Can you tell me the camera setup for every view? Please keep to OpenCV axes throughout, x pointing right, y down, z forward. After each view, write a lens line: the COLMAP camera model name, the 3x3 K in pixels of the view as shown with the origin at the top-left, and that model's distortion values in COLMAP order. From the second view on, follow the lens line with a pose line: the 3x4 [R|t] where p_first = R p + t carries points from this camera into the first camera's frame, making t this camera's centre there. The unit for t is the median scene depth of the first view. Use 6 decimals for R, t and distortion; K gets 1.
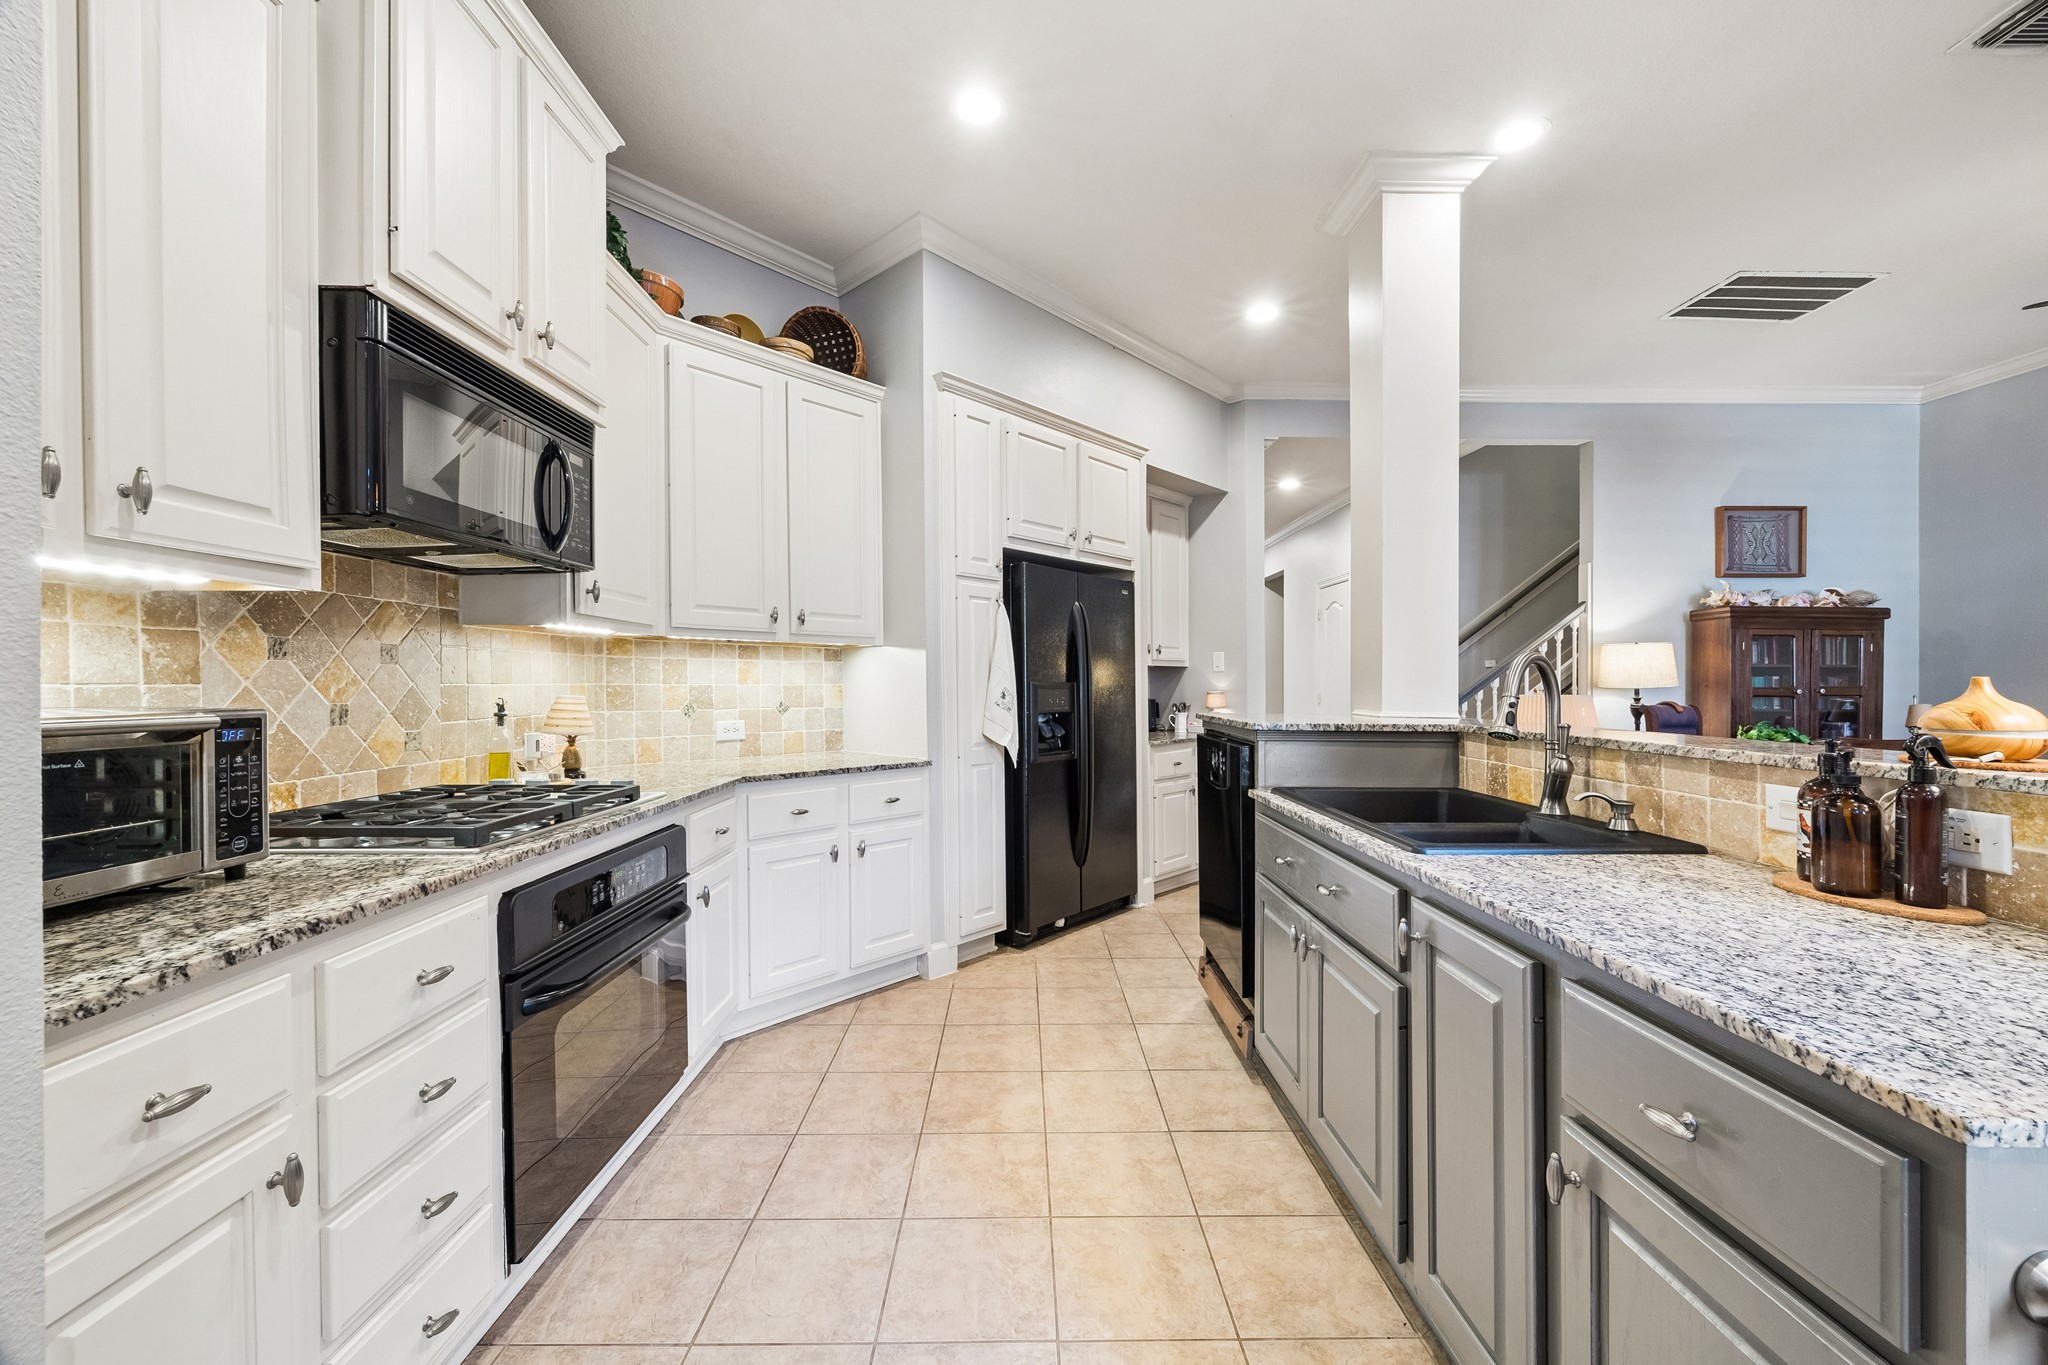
lens RADIAL K [[786.4, 0, 1024.2], [0, 786.4, 688.8], [0, 0, 1]] dist [-0.001487, -0.000012]
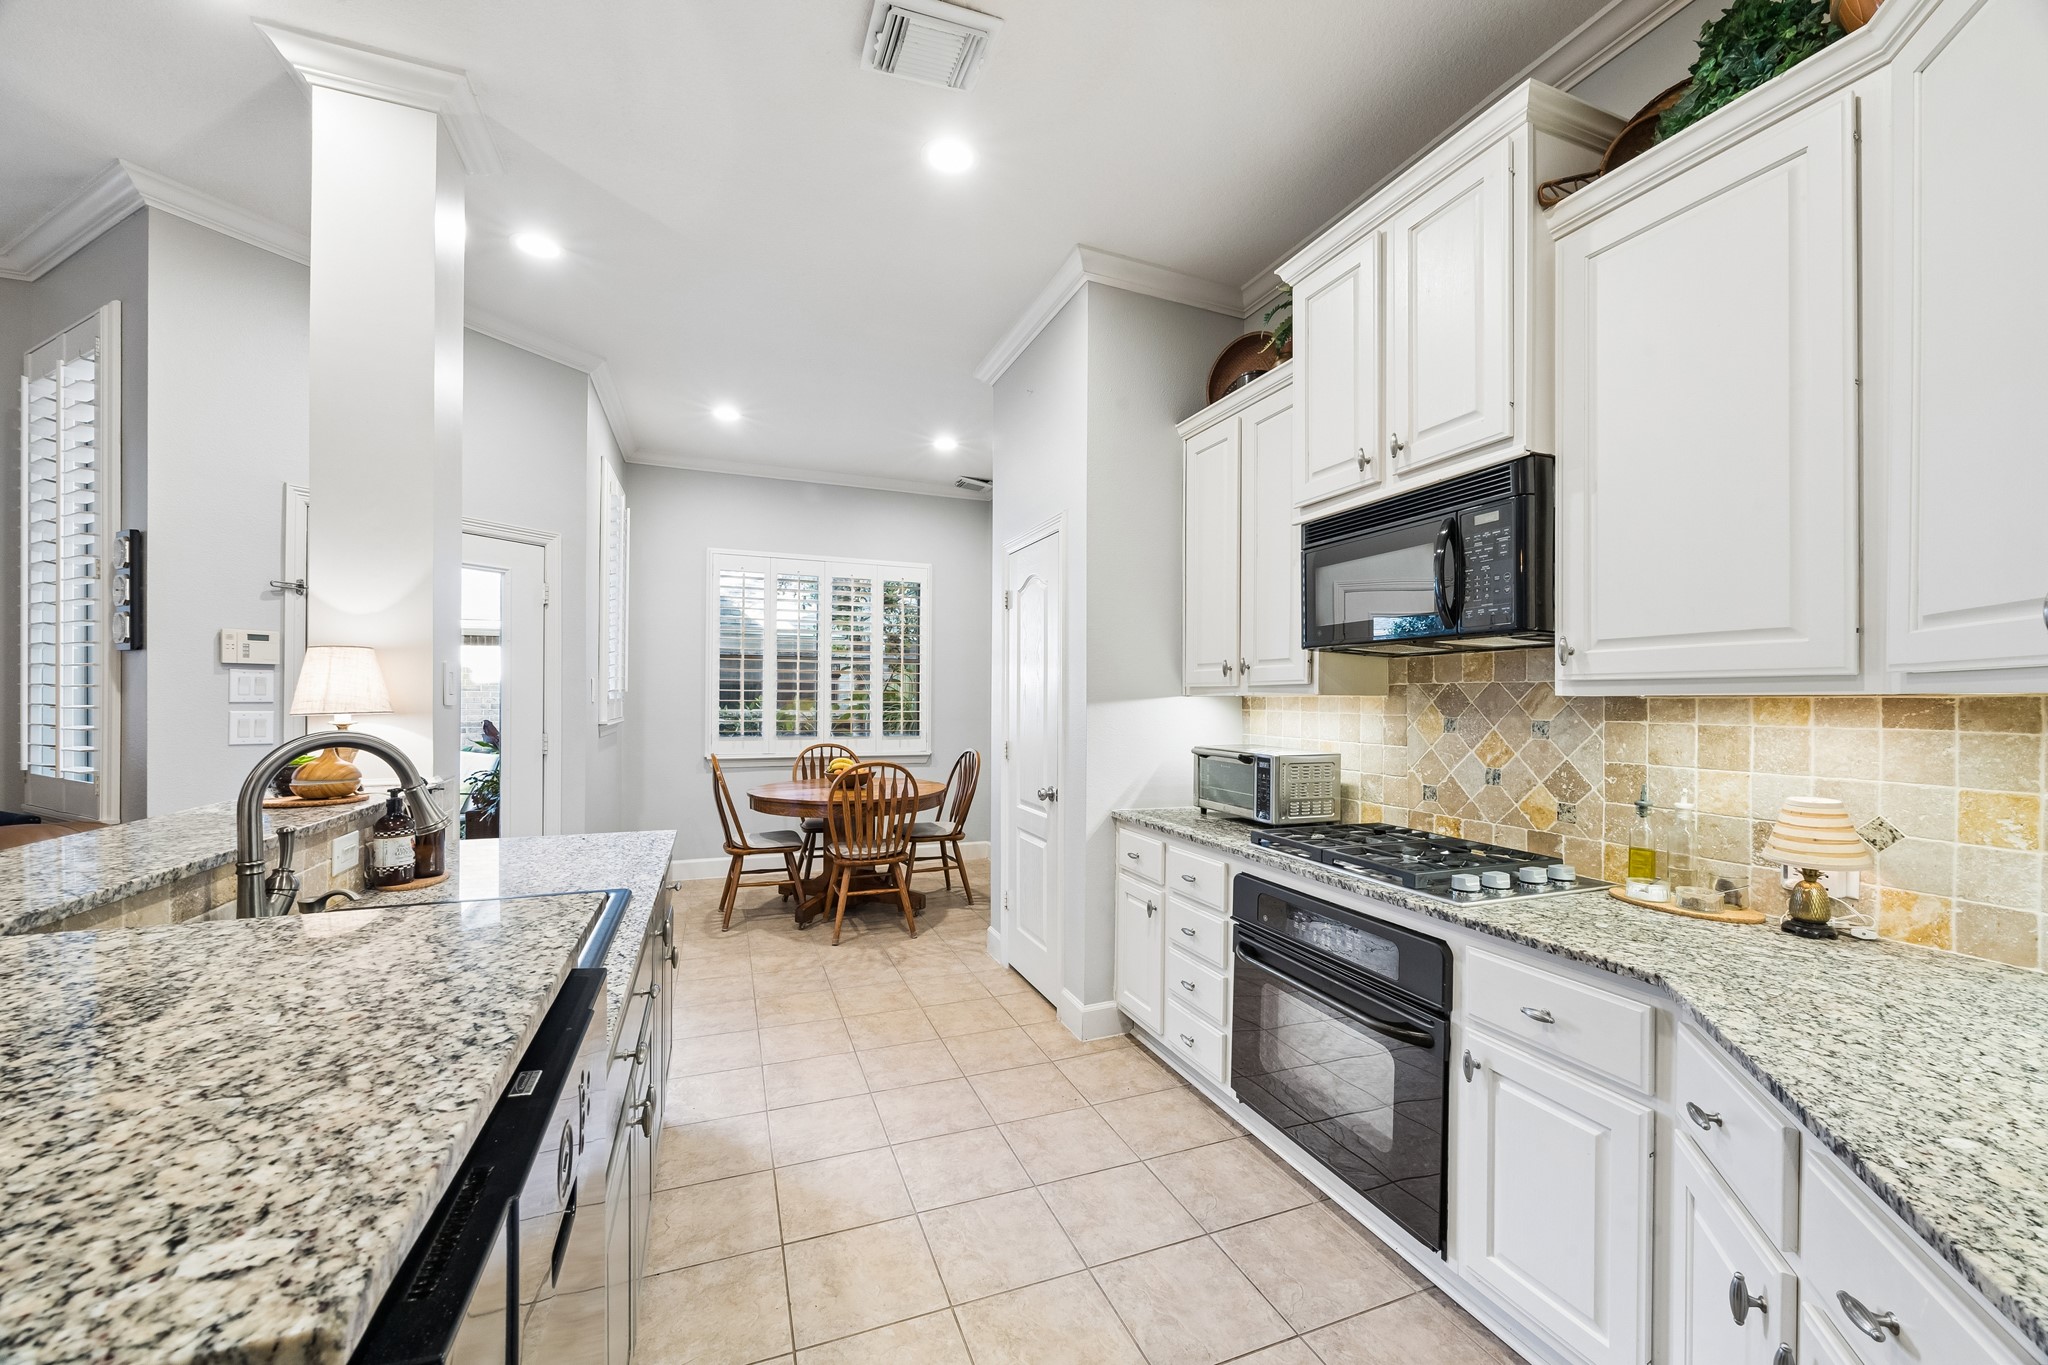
lens RADIAL K [[786.4, 0, 1024.2], [0, 786.4, 688.8], [0, 0, 1]] dist [-0.001487, -0.000012]
pose [[-0.937453, -0.014889, -0.347792, 0.149947], [-0.013386, 0.999888, -0.006723, -0.047379], [0.347853, -0.001647, -0.937548, 1.007076]]
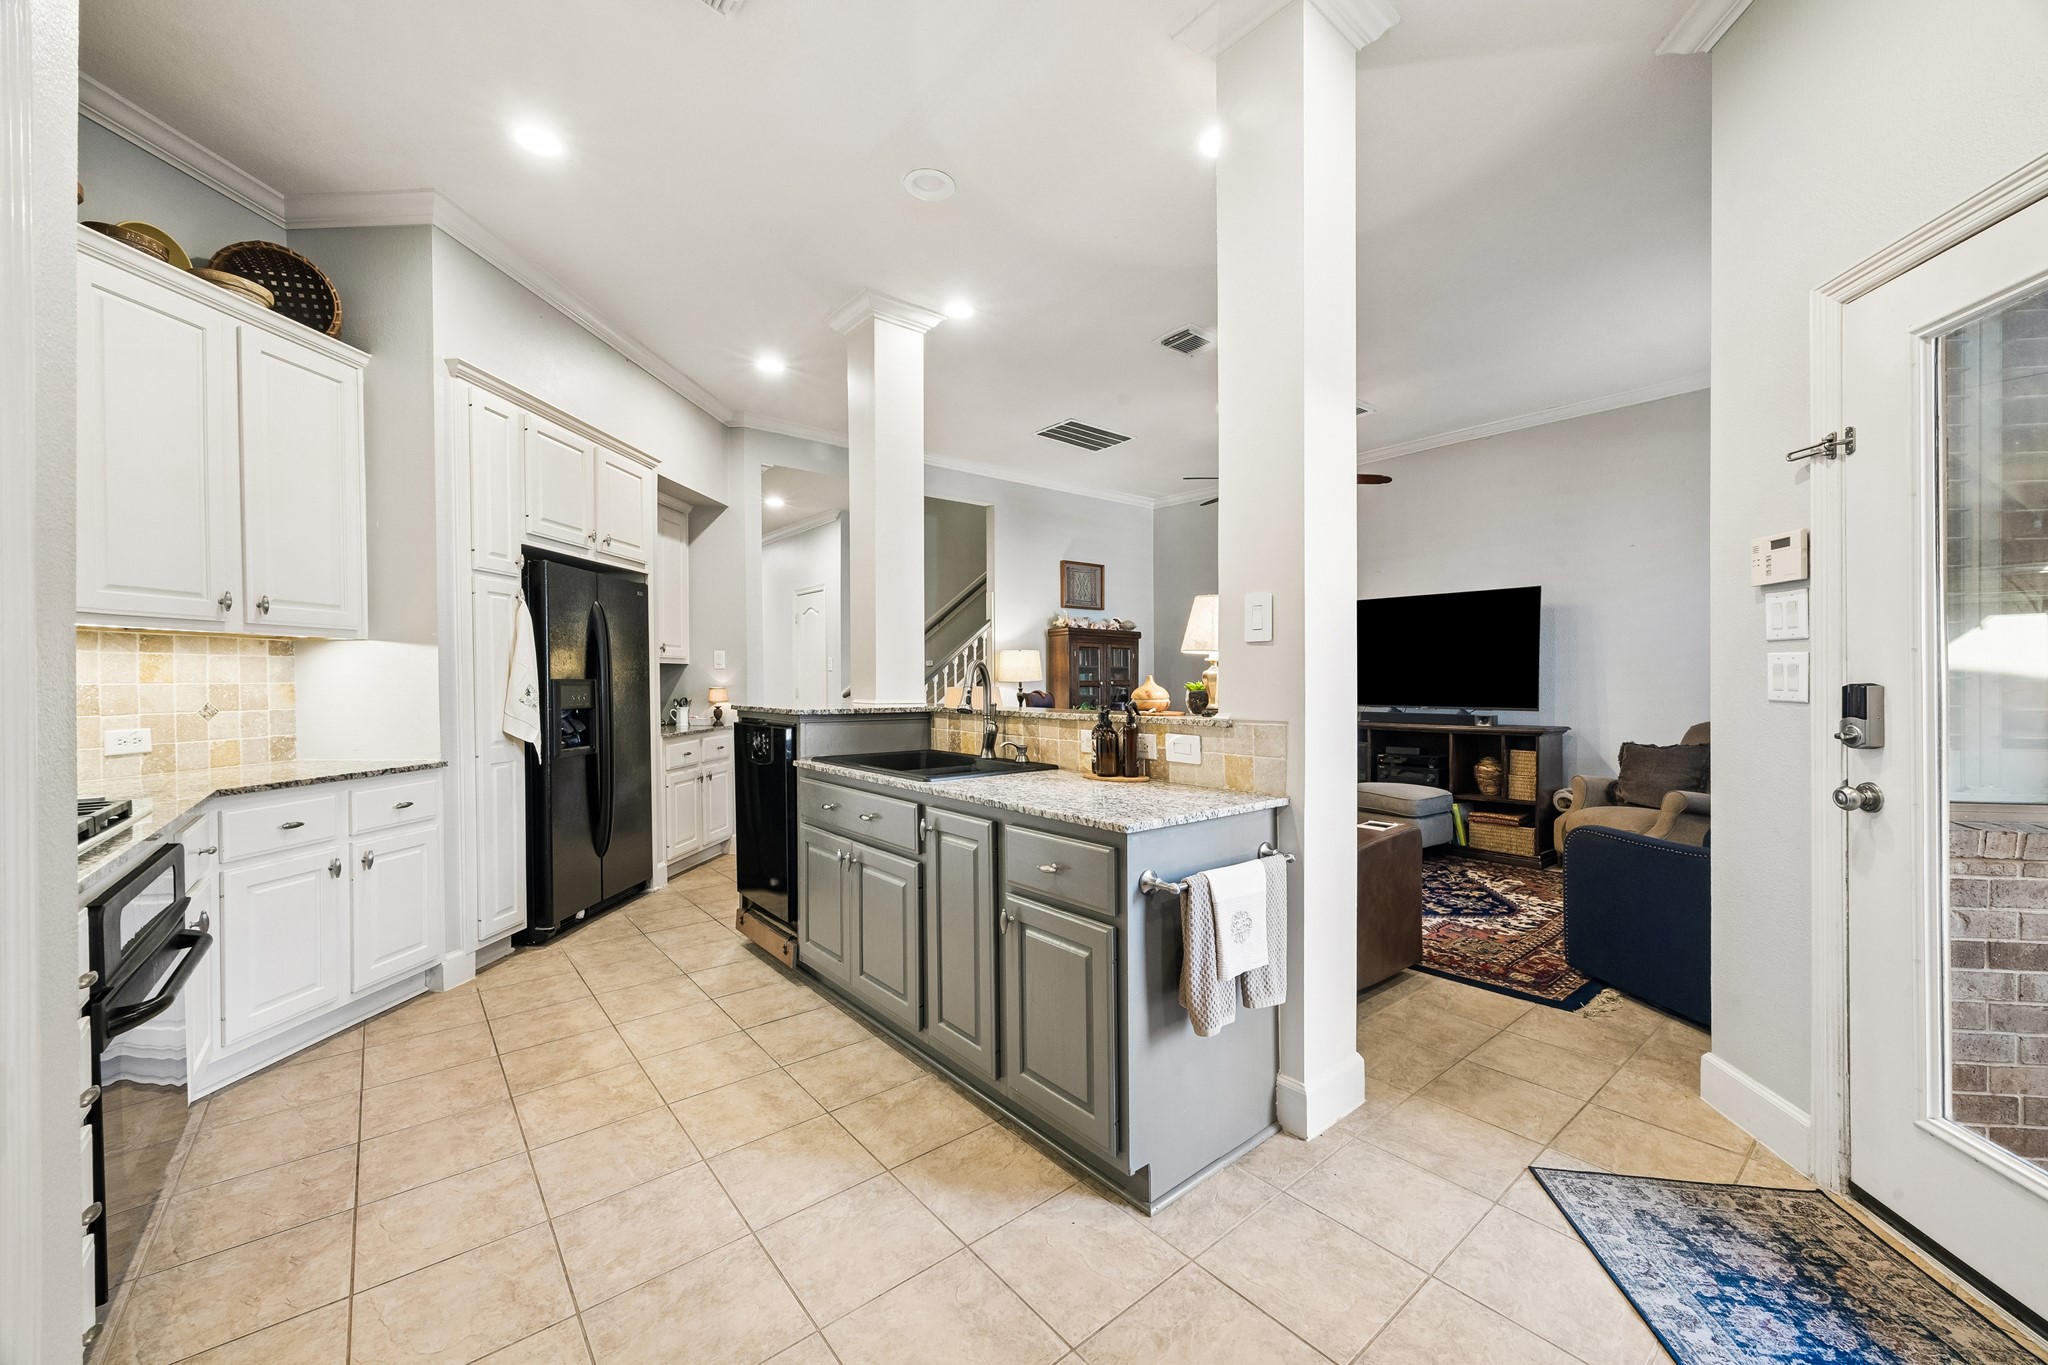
lens RADIAL K [[788.4, 0, 1027.5], [0, 788.4, 682.4], [0, 0, 1]] dist [-0.002241, 0.000017]
pose [[0.778442, -0.006478, 0.627683, -0.163659], [0.007958, 0.999968, 0.000450, 0.000203], [-0.627666, 0.004645, 0.778469, -0.186555]]
